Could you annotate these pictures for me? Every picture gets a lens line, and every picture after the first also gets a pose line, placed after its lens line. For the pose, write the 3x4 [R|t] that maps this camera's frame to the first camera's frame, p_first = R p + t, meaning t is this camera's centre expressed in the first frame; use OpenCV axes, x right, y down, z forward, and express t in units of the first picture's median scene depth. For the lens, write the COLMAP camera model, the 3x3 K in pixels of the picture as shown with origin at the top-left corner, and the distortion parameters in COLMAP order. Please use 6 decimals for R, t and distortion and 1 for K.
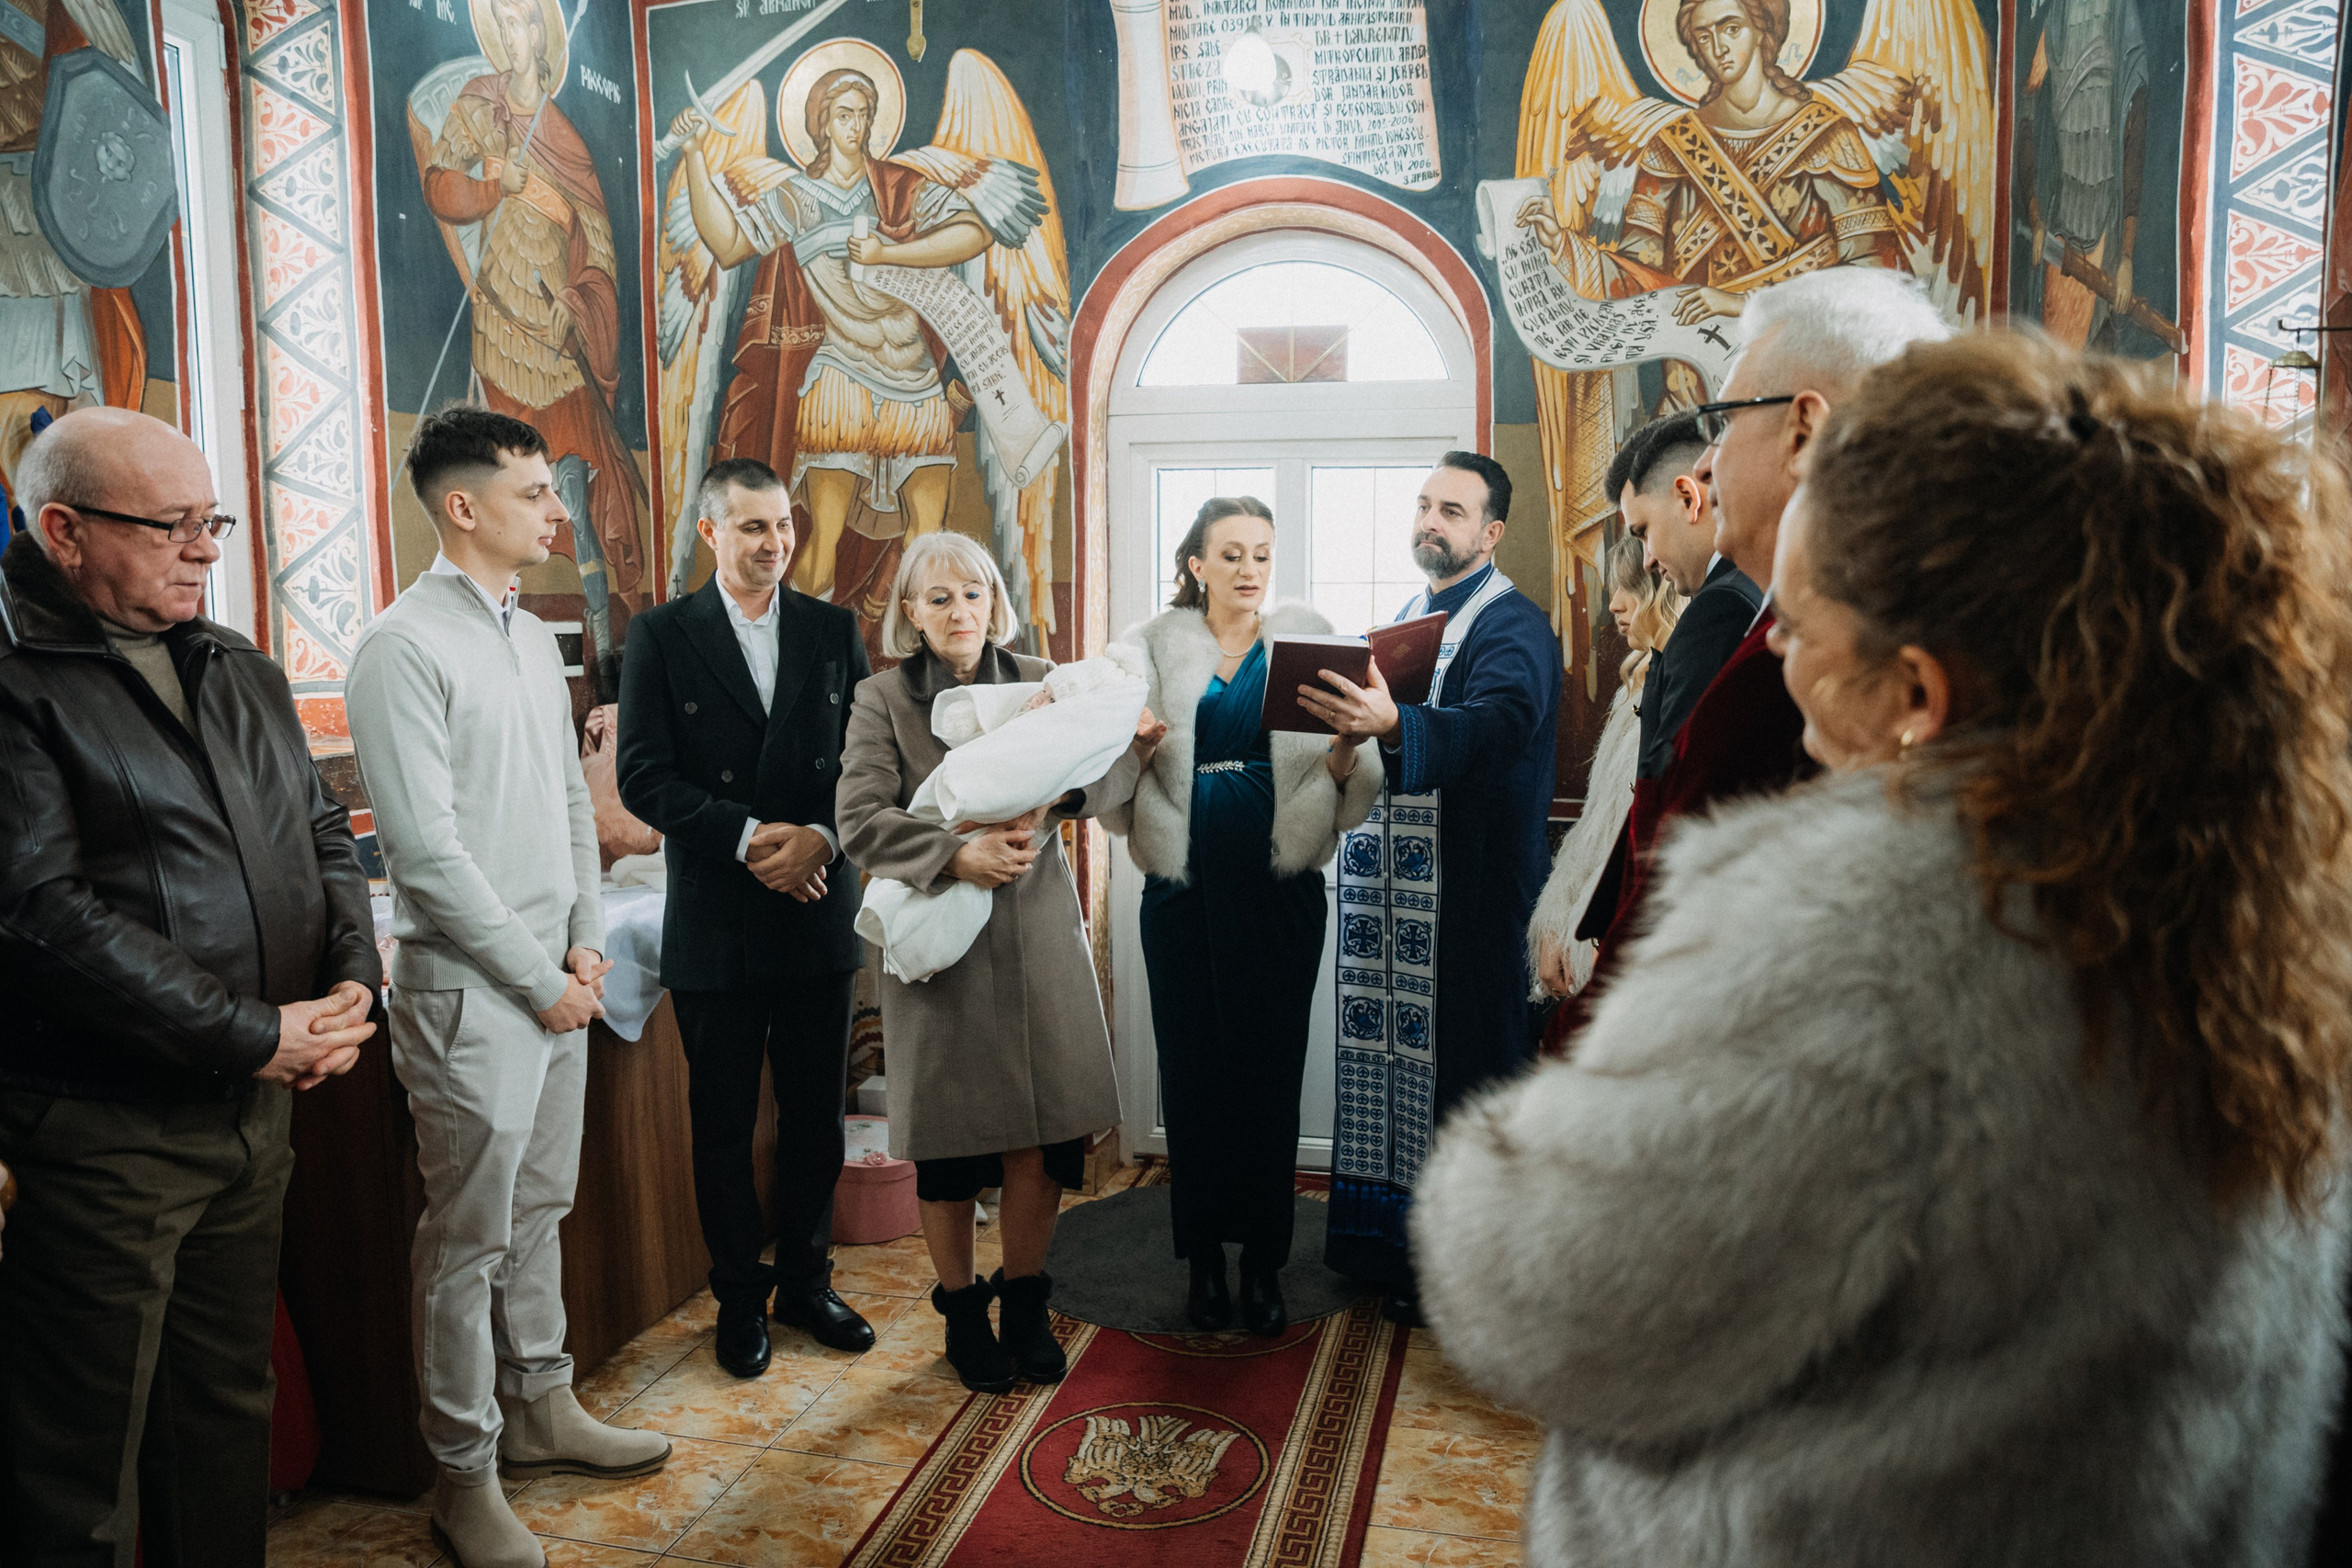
lens RADIAL K [[1603.6, 0, 1185.6], [0, 1603.6, 772.1], [0, 0, 1]] dist [-0.106288, 0.072459]
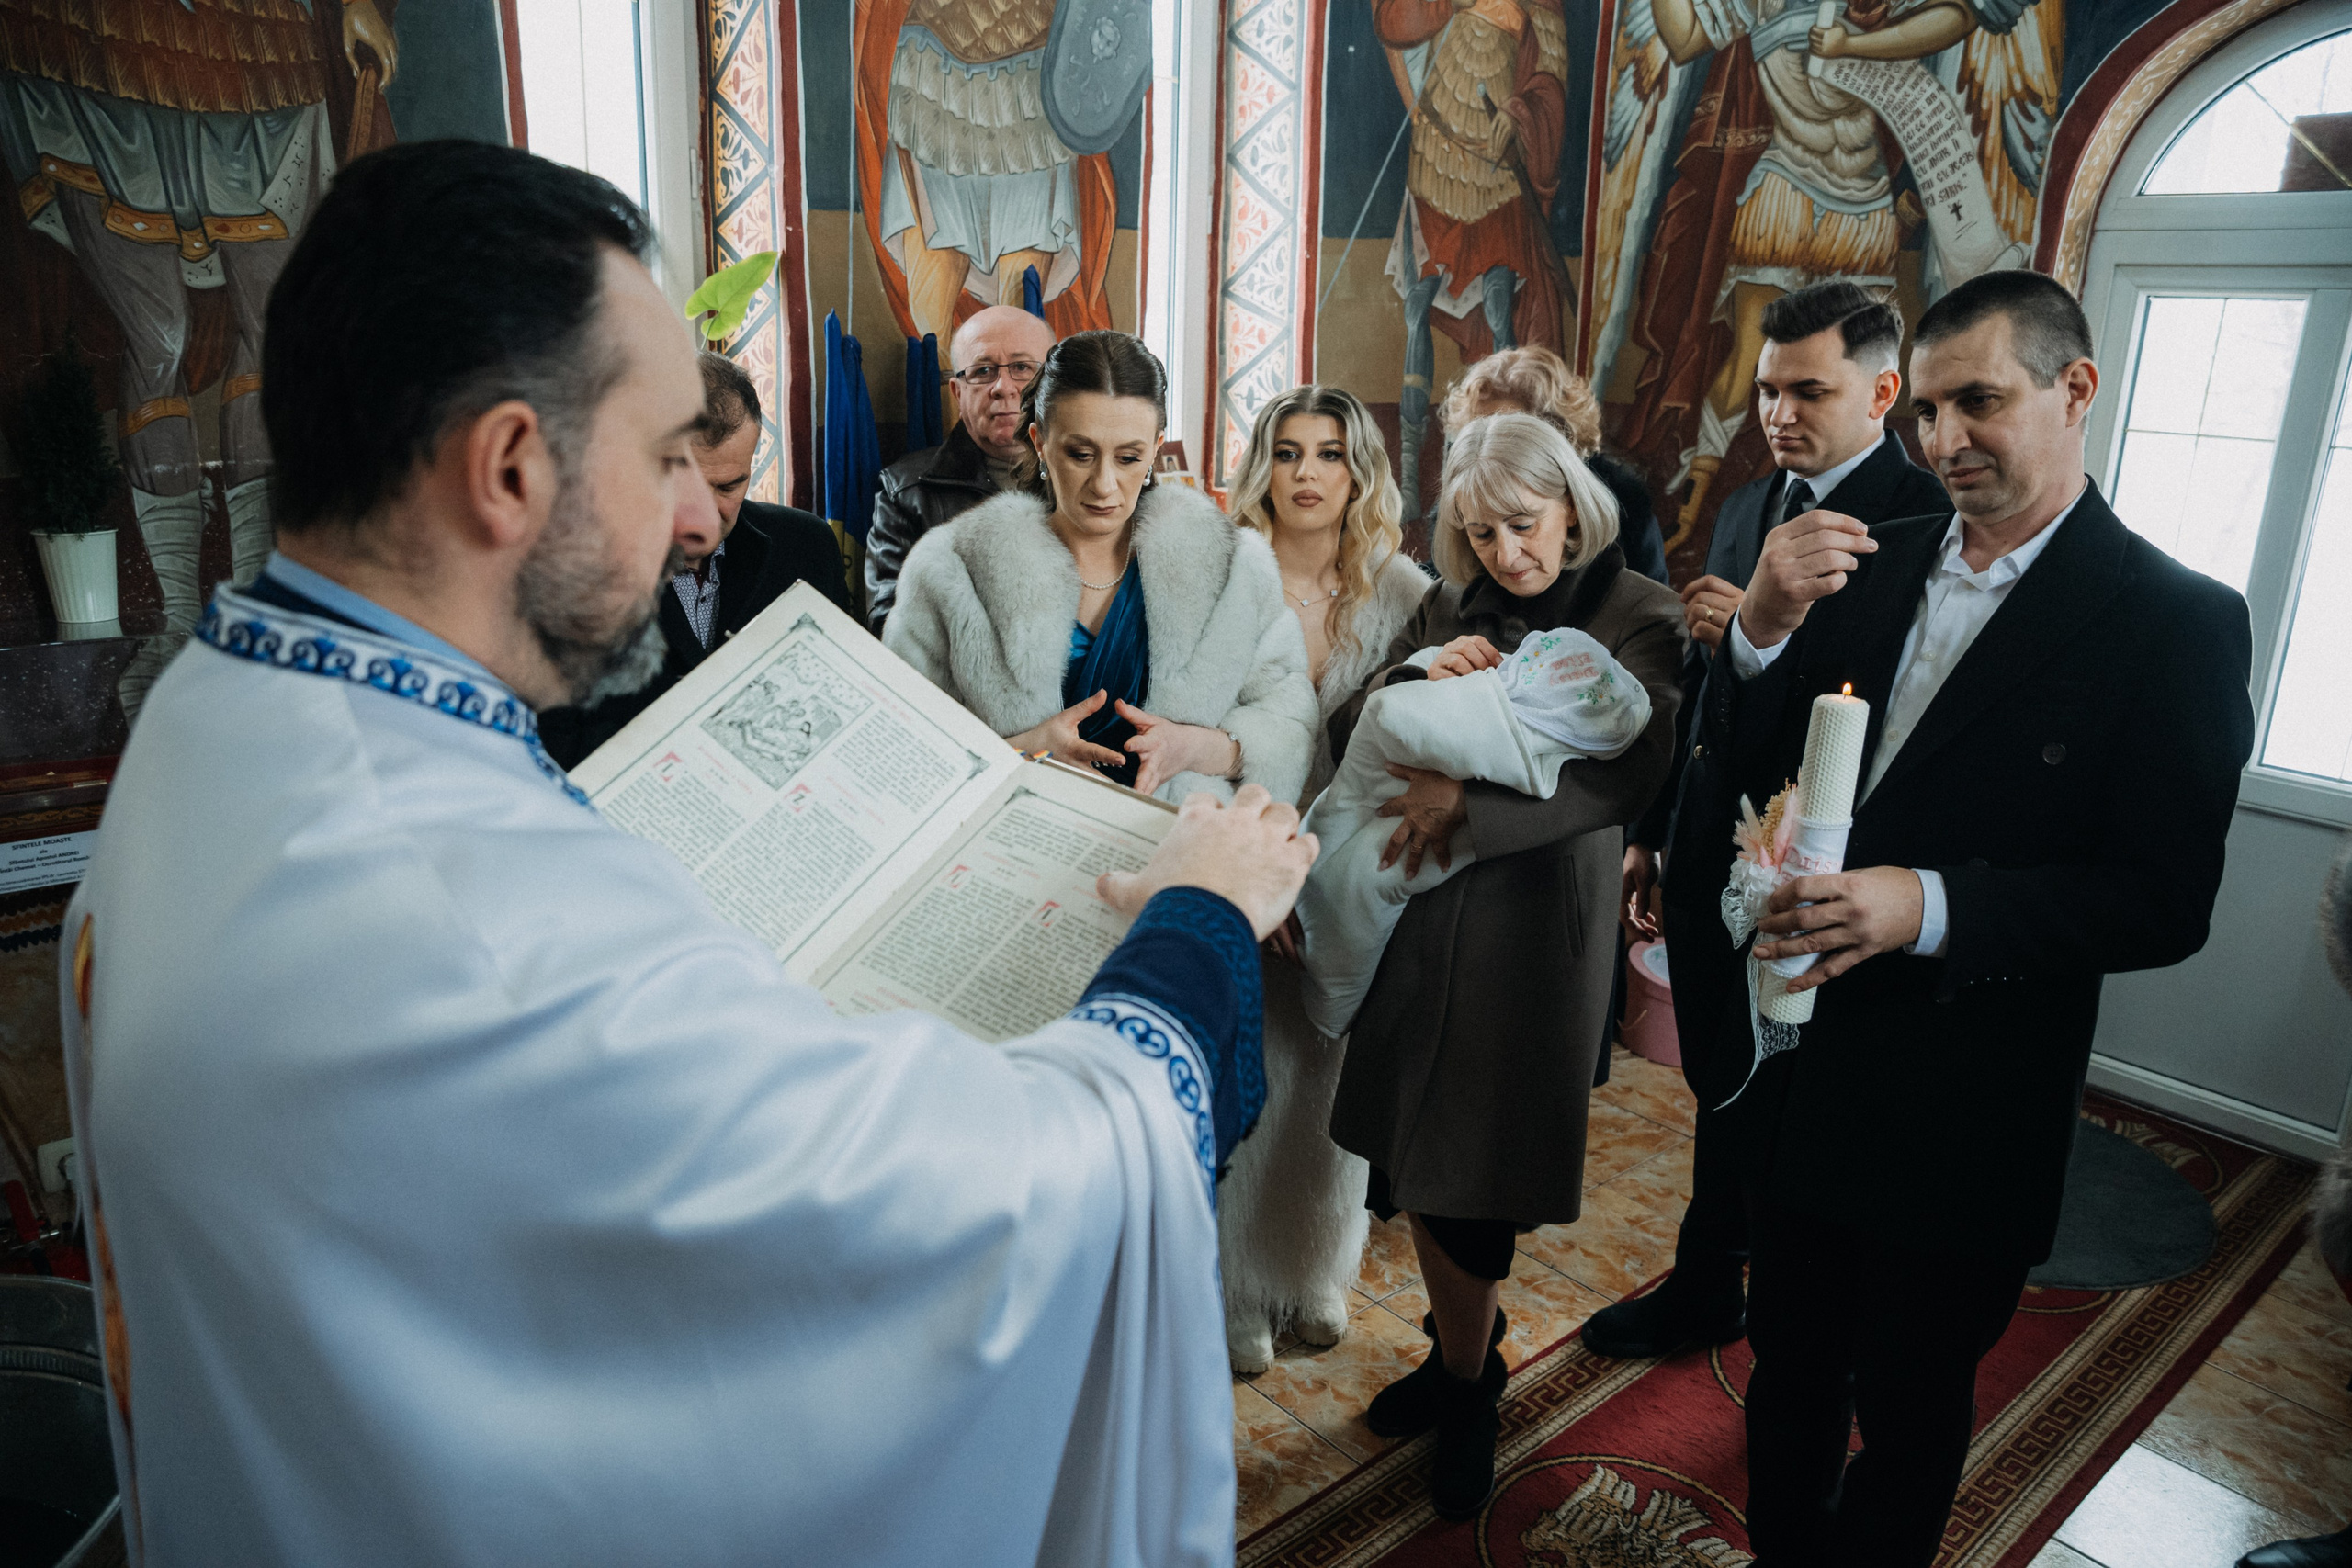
lens RADIAL K [[1603.6, 0, 1164.5], [0, 1603.6, 778.1], [0, 0, 1]] dist [-0.106288, 0.072459]
pose [[0.799702, 0.192755, -0.568614, 0.085851], [-0.089355, 0.974726, 0.204754, -0.065224], [0.593711, -0.112933, 0.796714, 0.006846]]
